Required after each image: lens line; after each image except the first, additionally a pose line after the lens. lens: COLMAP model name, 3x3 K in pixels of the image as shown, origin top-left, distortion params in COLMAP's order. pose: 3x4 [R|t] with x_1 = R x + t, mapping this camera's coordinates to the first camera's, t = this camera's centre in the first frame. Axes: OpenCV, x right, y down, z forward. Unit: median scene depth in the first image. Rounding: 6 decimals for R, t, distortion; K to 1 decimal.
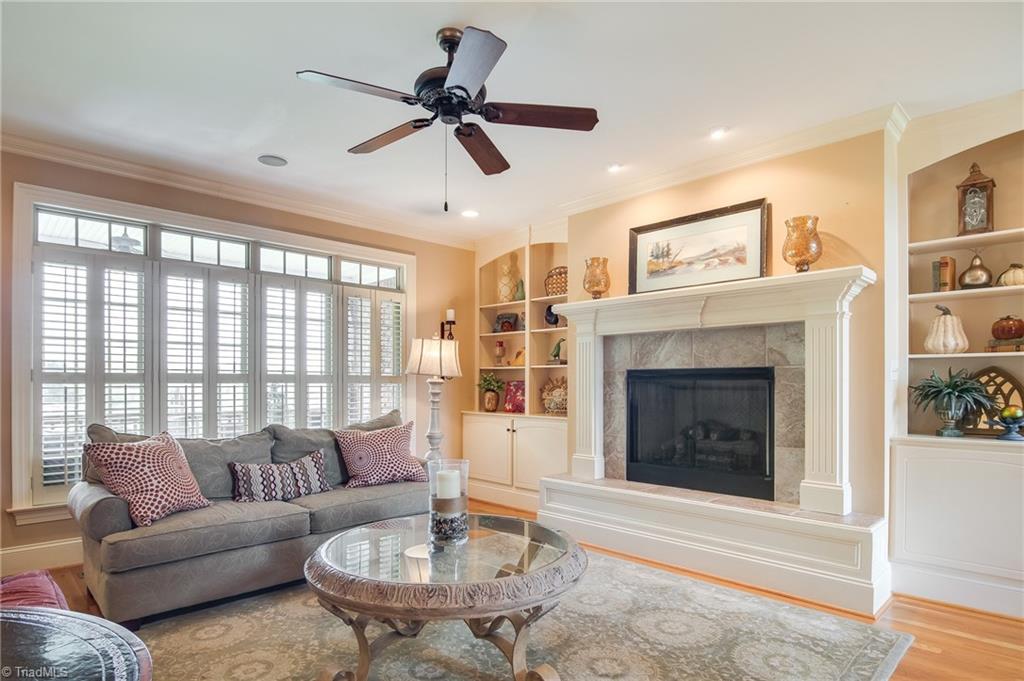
lens RADIAL K [[566.7, 0, 567.8], [0, 566.7, 372.9], [0, 0, 1]] dist [-0.001536, -0.000249]
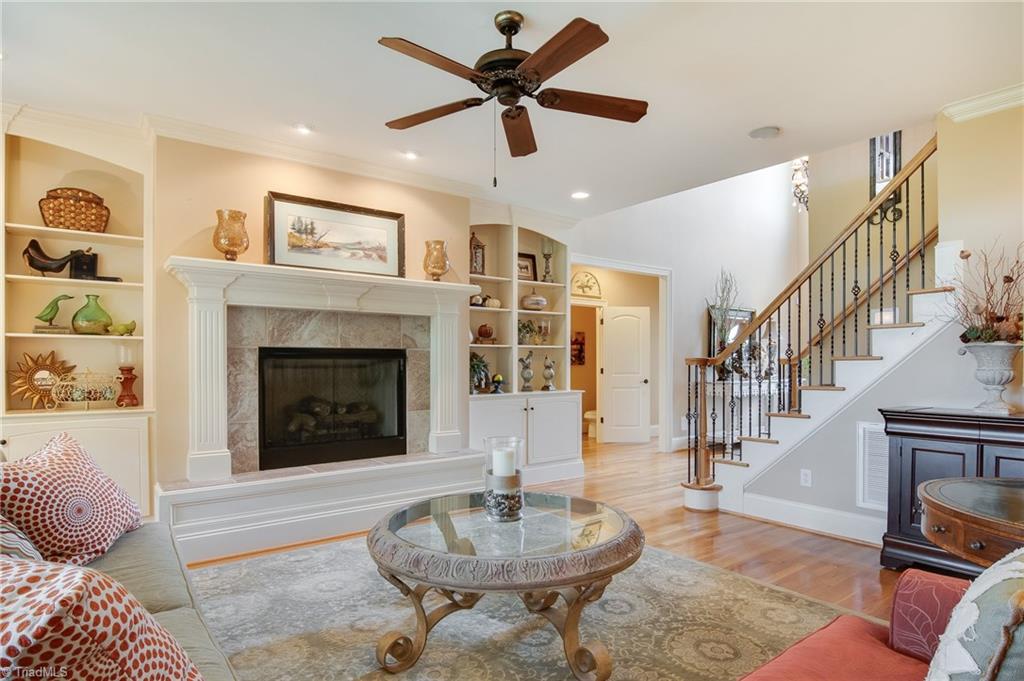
lens RADIAL K [[553.2, 0, 512.0], [0, 553.2, 361.4], [0, 0, 1]] dist [0.000770, -0.023520]
pose [[0.180587, 0.004611, 0.983548, -0.723639], [-0.014849, 0.999888, -0.001961, 0.014109], [-0.983447, -0.014251, 0.180635, 0.481177]]
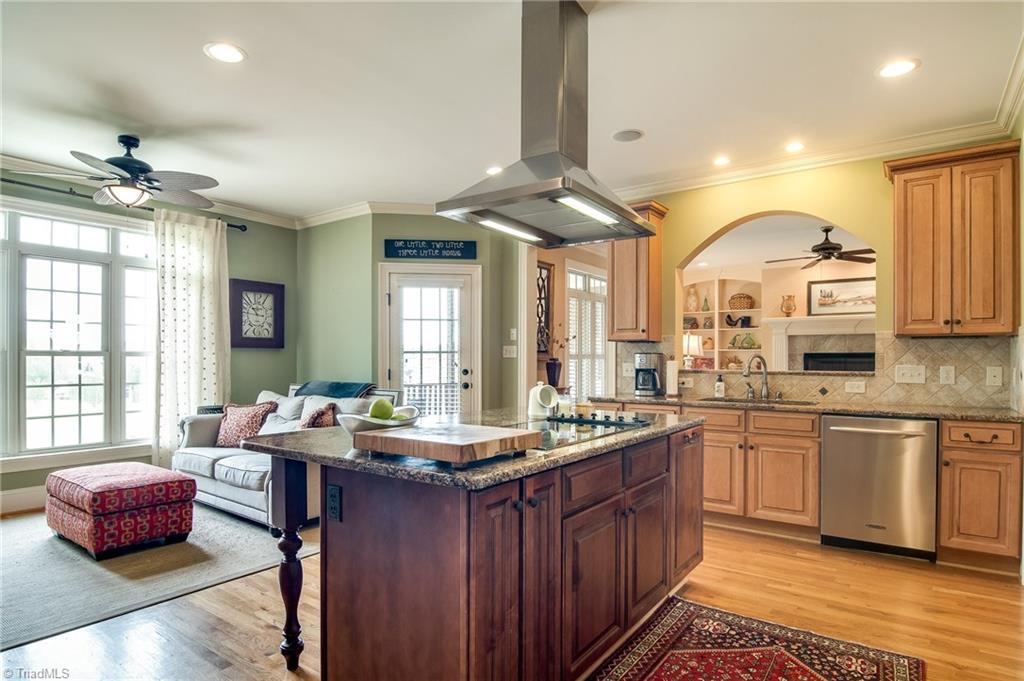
lens RADIAL K [[553.2, 0, 512.0], [0, 553.2, 361.4], [0, 0, 1]] dist [0.000770, -0.023520]
pose [[0.994676, 0.005036, 0.102926, -1.177616], [-0.006767, 0.999841, 0.016481, -0.000602], [-0.102827, -0.017090, 0.994552, -0.861973]]
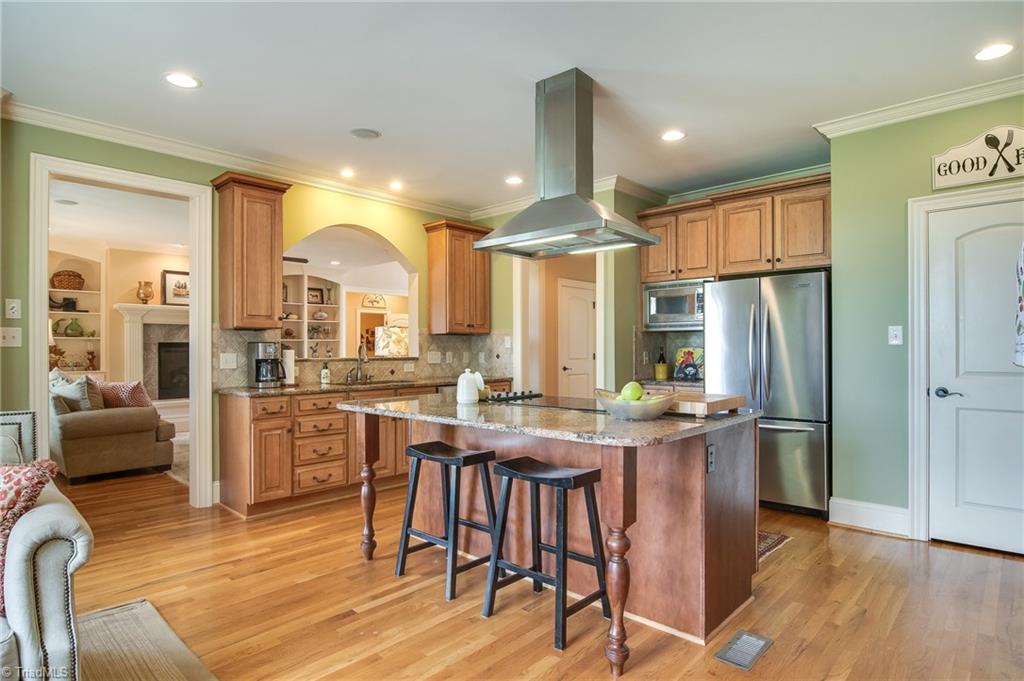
lens RADIAL K [[545.6, 0, 495.1], [0, 545.6, 342.4], [0, 0, 1]] dist [-0.001131, -0.000199]
pose [[0.045821, 0.014236, 0.998848, -1.808875], [-0.010136, 0.999854, -0.013785, 0.009920], [-0.998898, -0.009493, 0.045959, -0.245239]]
